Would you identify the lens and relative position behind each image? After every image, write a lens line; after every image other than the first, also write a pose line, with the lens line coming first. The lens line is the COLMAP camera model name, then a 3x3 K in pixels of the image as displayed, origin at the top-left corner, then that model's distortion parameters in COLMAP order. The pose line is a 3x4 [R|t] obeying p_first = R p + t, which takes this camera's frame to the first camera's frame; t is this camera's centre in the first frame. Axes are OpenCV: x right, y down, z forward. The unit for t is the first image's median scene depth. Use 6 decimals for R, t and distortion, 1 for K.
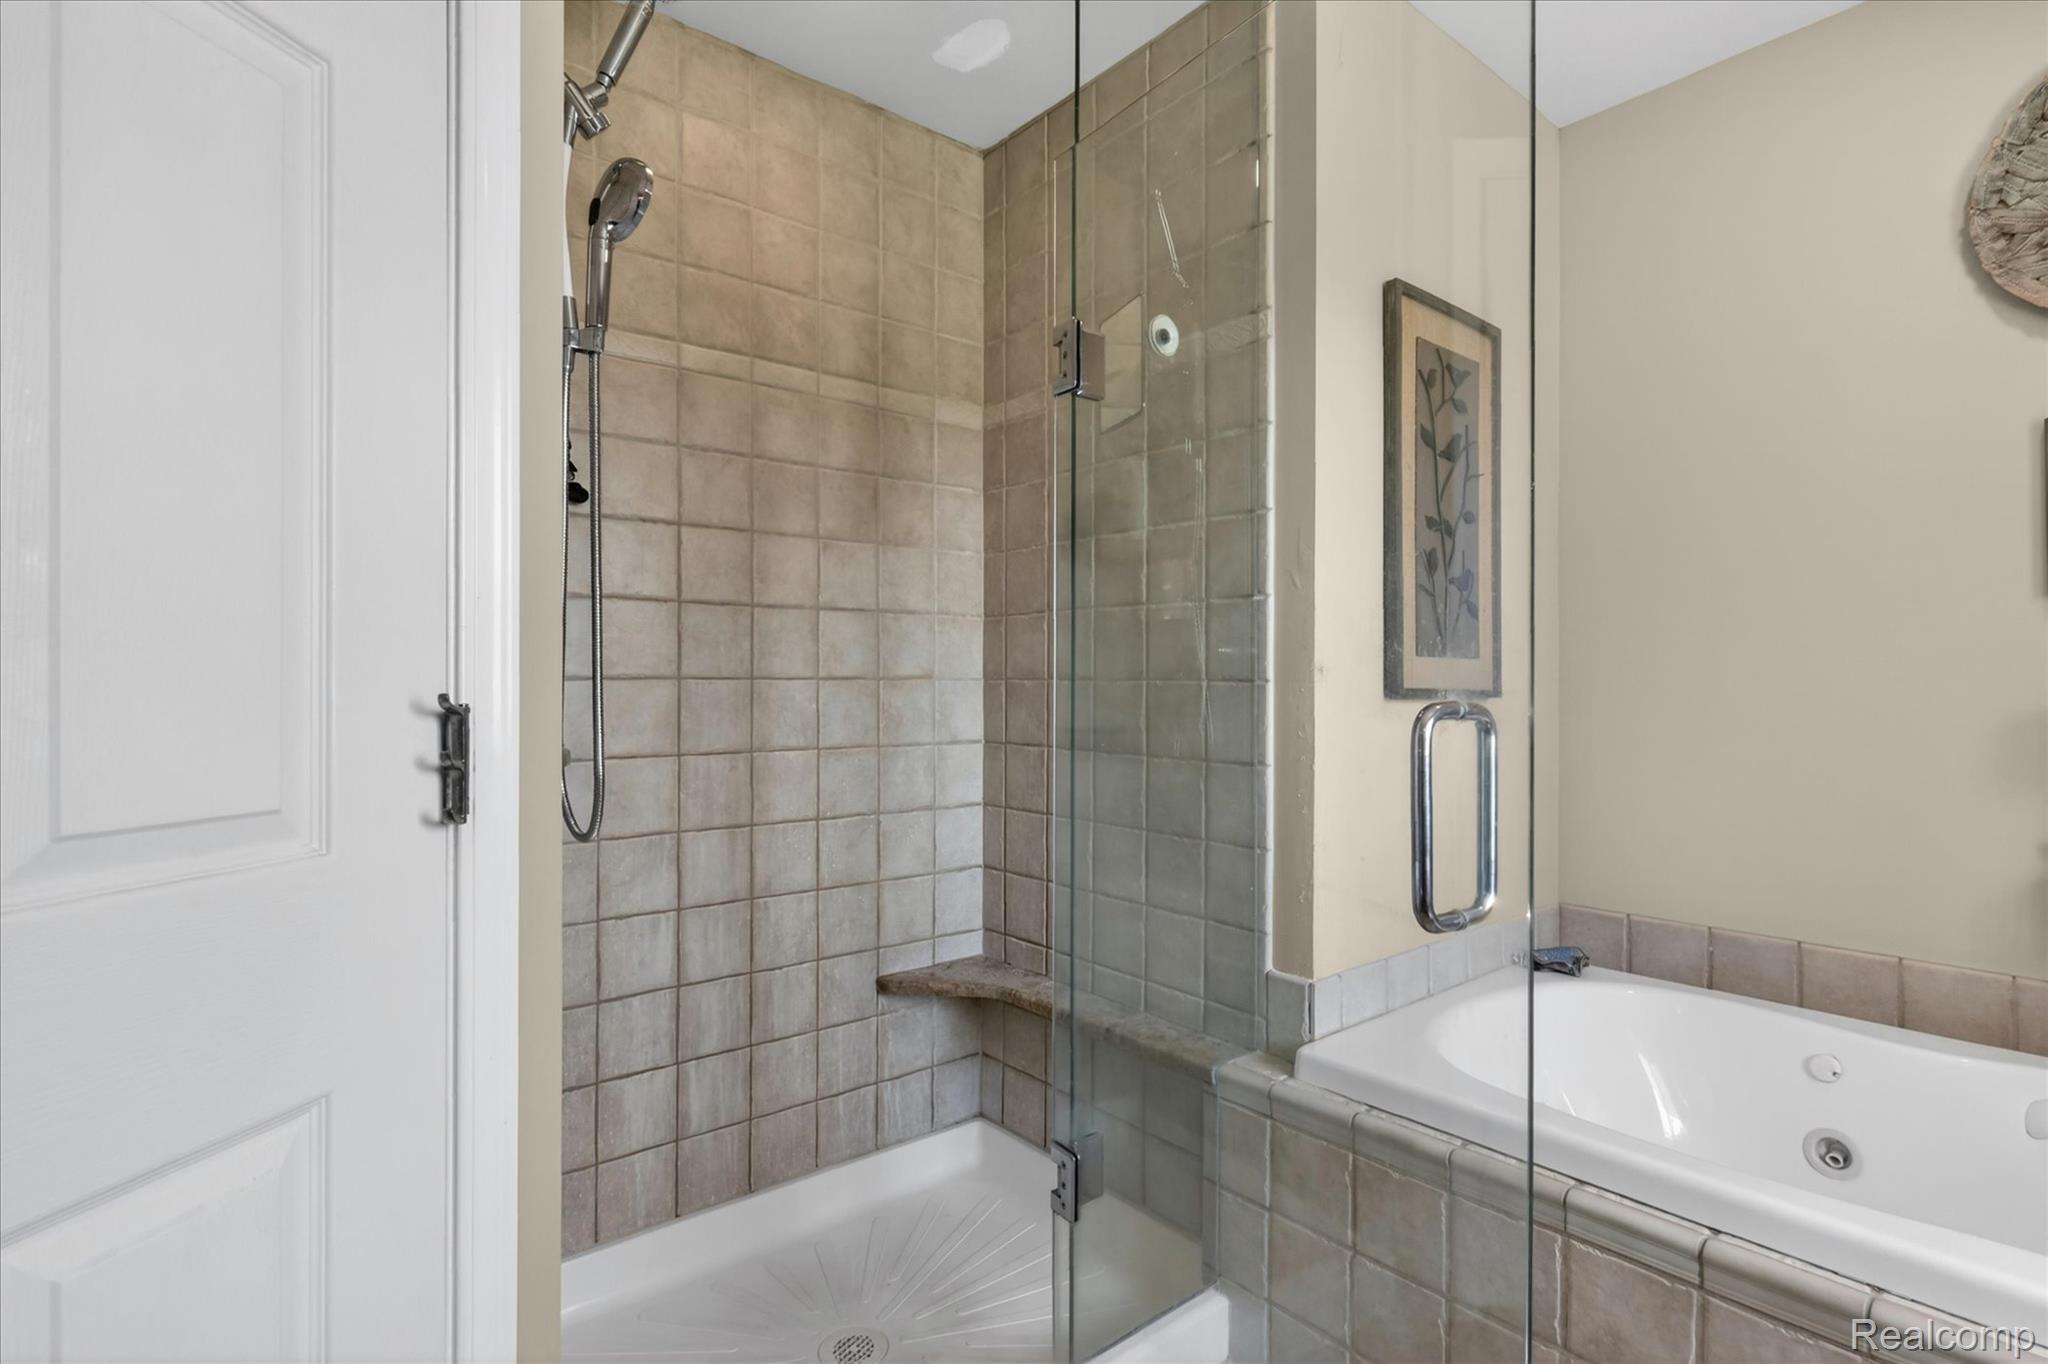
lens RADIAL K [[1017.7, 0, 1025.6], [0, 1017.7, 686.4], [0, 0, 1]] dist [-0.001981, -0.000185]
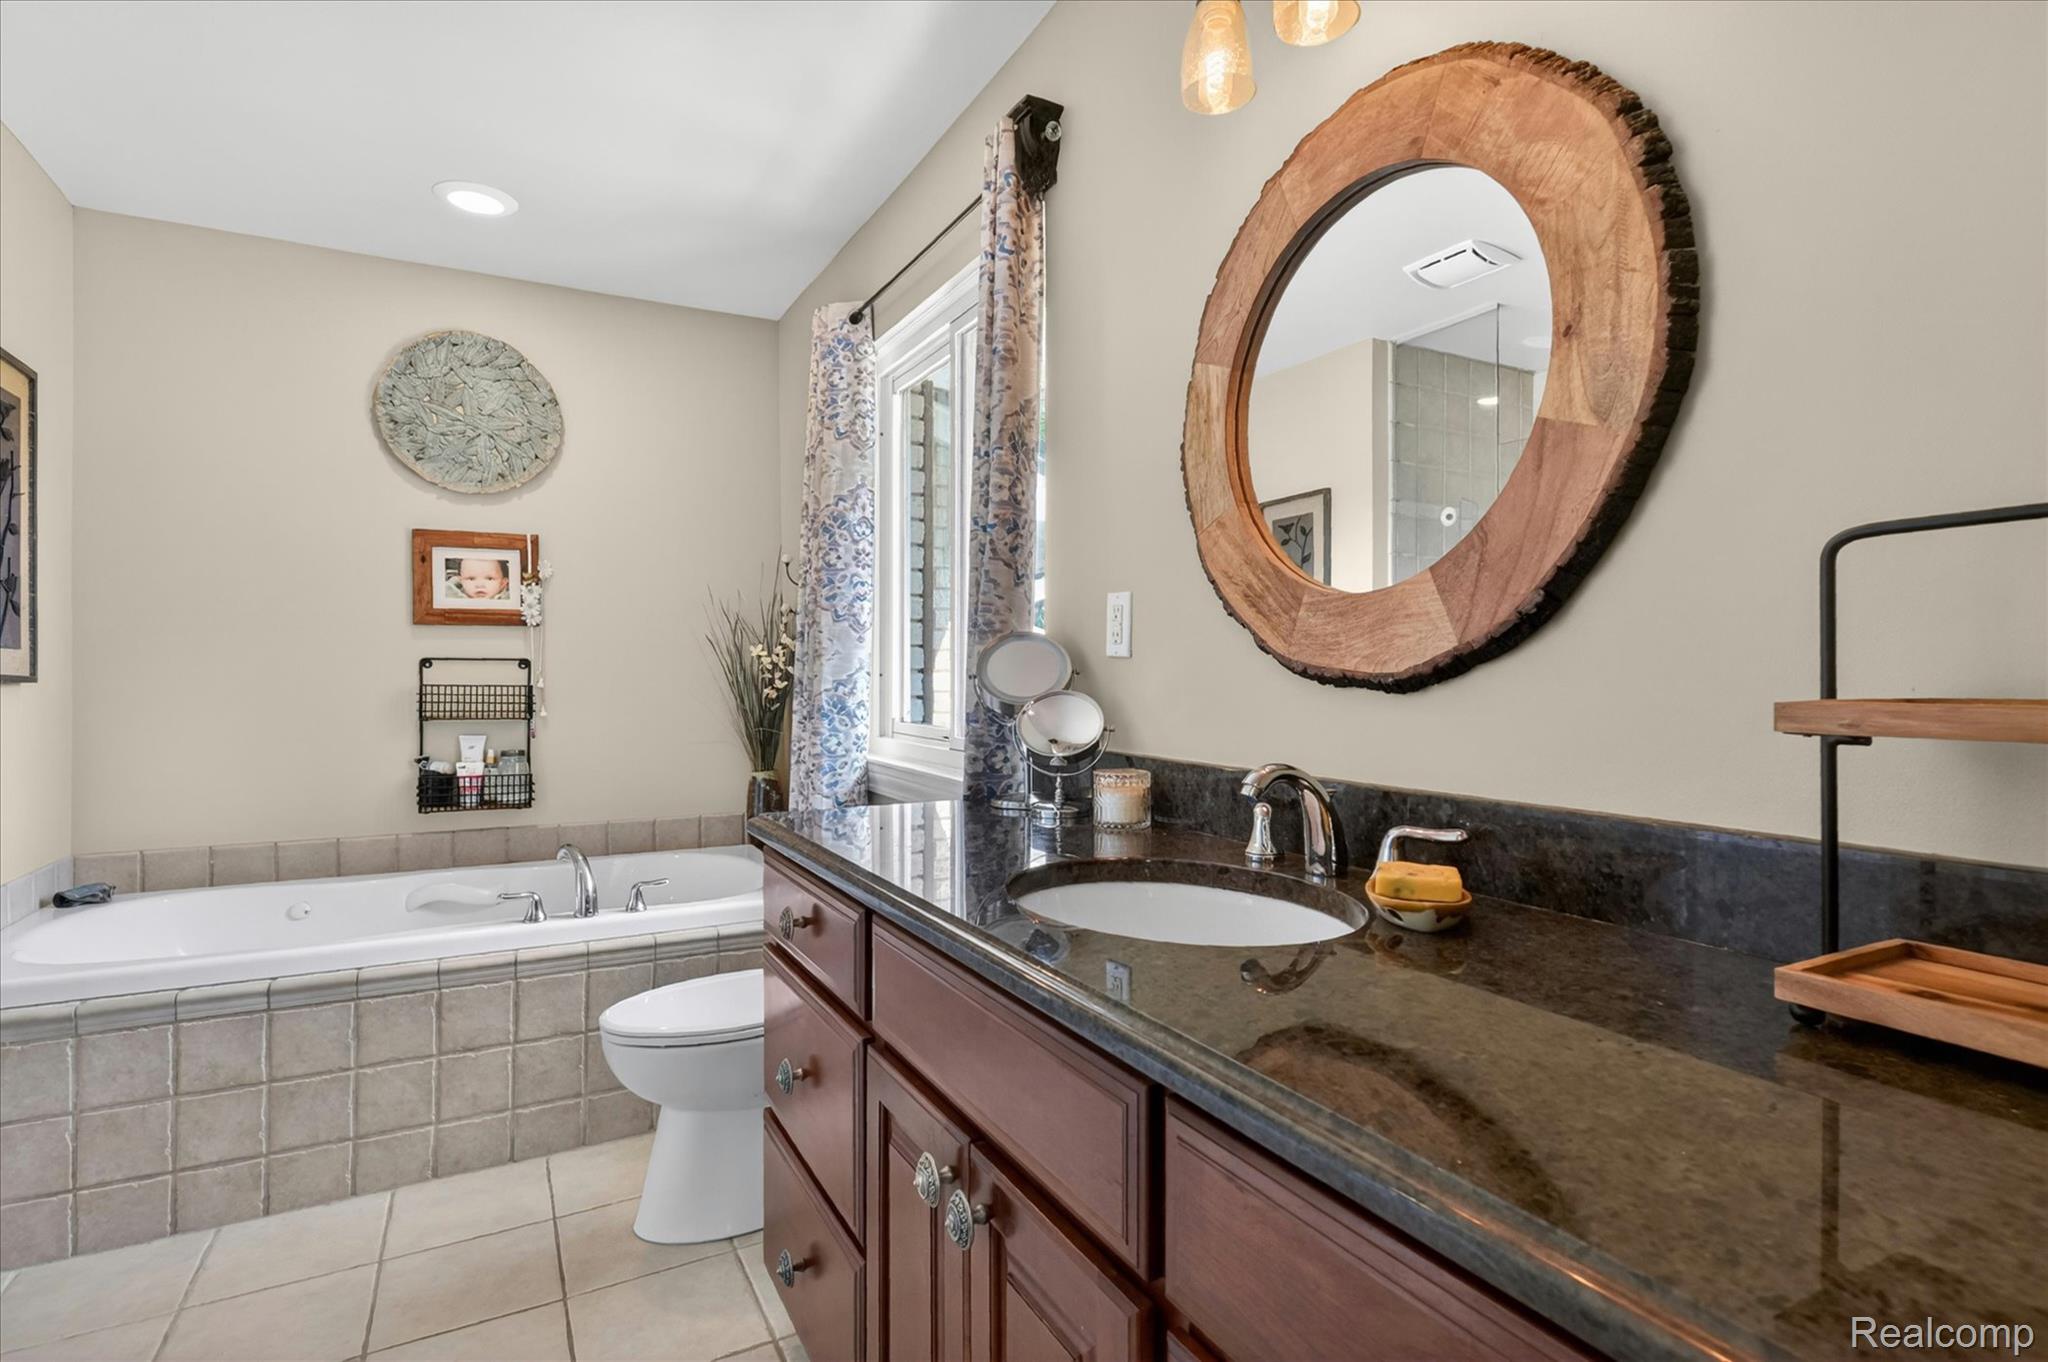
lens RADIAL K [[1017.7, 0, 1022.6], [0, 1017.7, 676.1], [0, 0, 1]] dist [-0.001981, -0.000185]
pose [[0.211956, -0.003552, 0.977273, -0.542449], [-0.001224, 0.999992, 0.003900, -0.002015], [-0.977278, -0.002022, 0.211950, -0.456686]]
